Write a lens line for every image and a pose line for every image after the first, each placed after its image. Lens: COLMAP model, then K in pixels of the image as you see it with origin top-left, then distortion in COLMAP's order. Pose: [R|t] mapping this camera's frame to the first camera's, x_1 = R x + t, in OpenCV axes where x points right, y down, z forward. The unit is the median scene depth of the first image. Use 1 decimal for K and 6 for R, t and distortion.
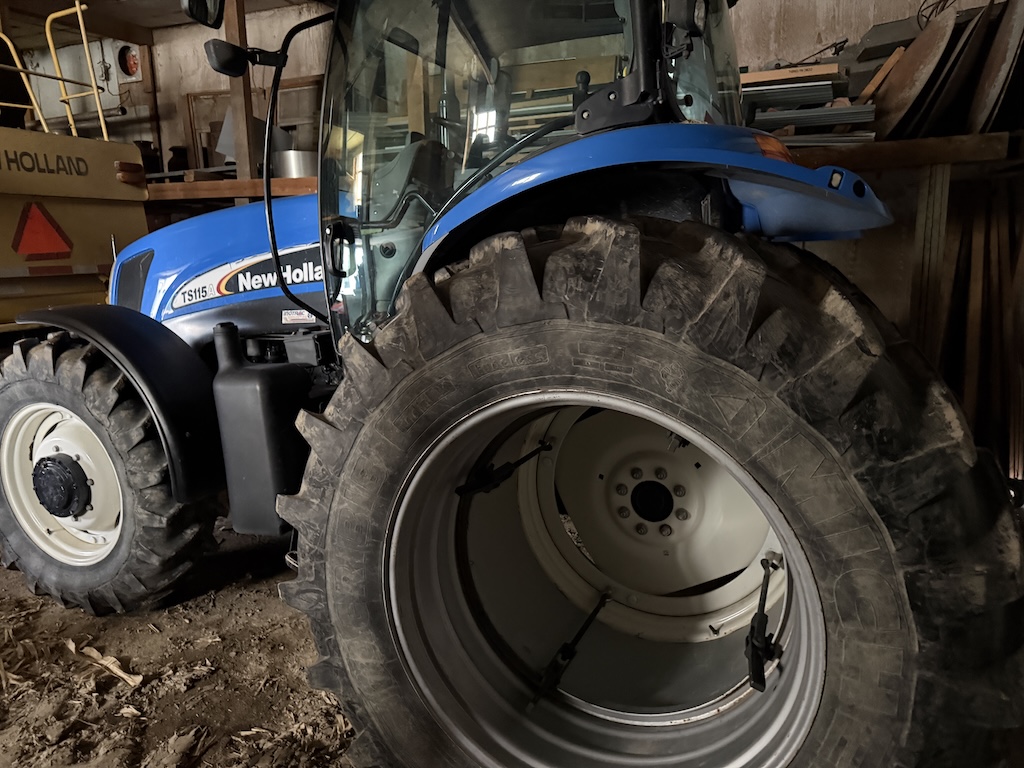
lens RADIAL K [[729.7, 0, 513.7], [0, 729.7, 385.7], [0, 0, 1]] dist [-0.001566, -0.001281]
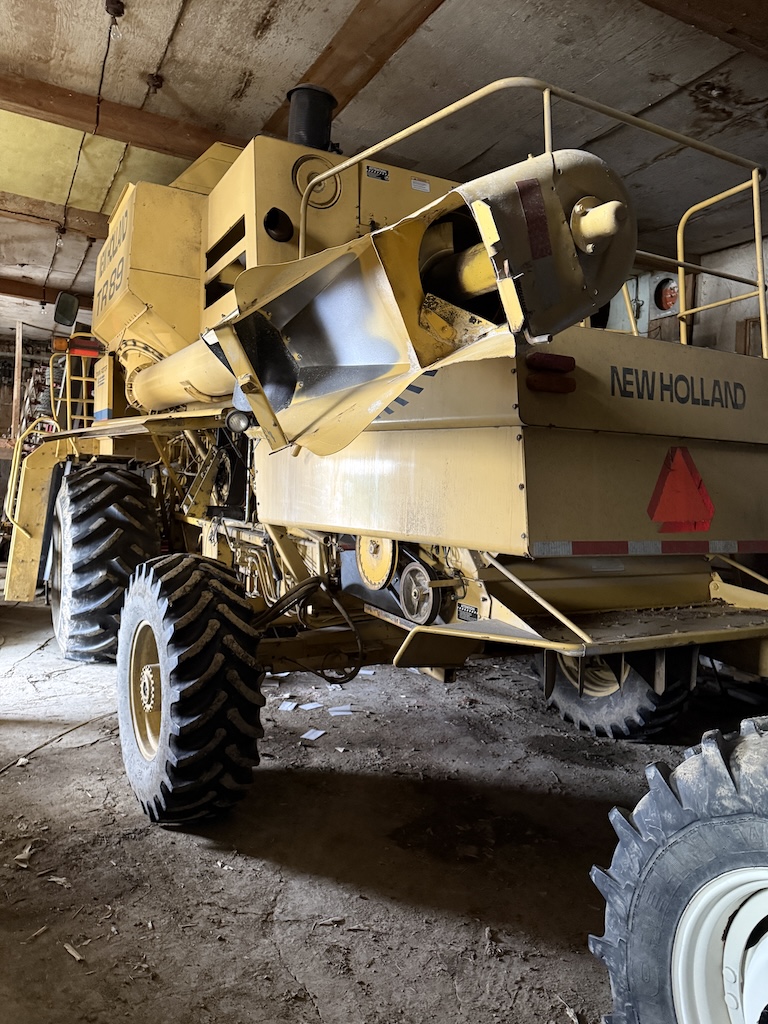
lens RADIAL K [[729.7, 0, 383.0], [0, 729.7, 512.1], [0, 0, 1]] dist [-0.001566, -0.001281]
pose [[0.758047, 0.073387, -0.648058, -0.374781], [-0.173793, 0.980451, -0.092261, -0.072555], [0.628619, 0.182567, 0.755981, 0.288185]]
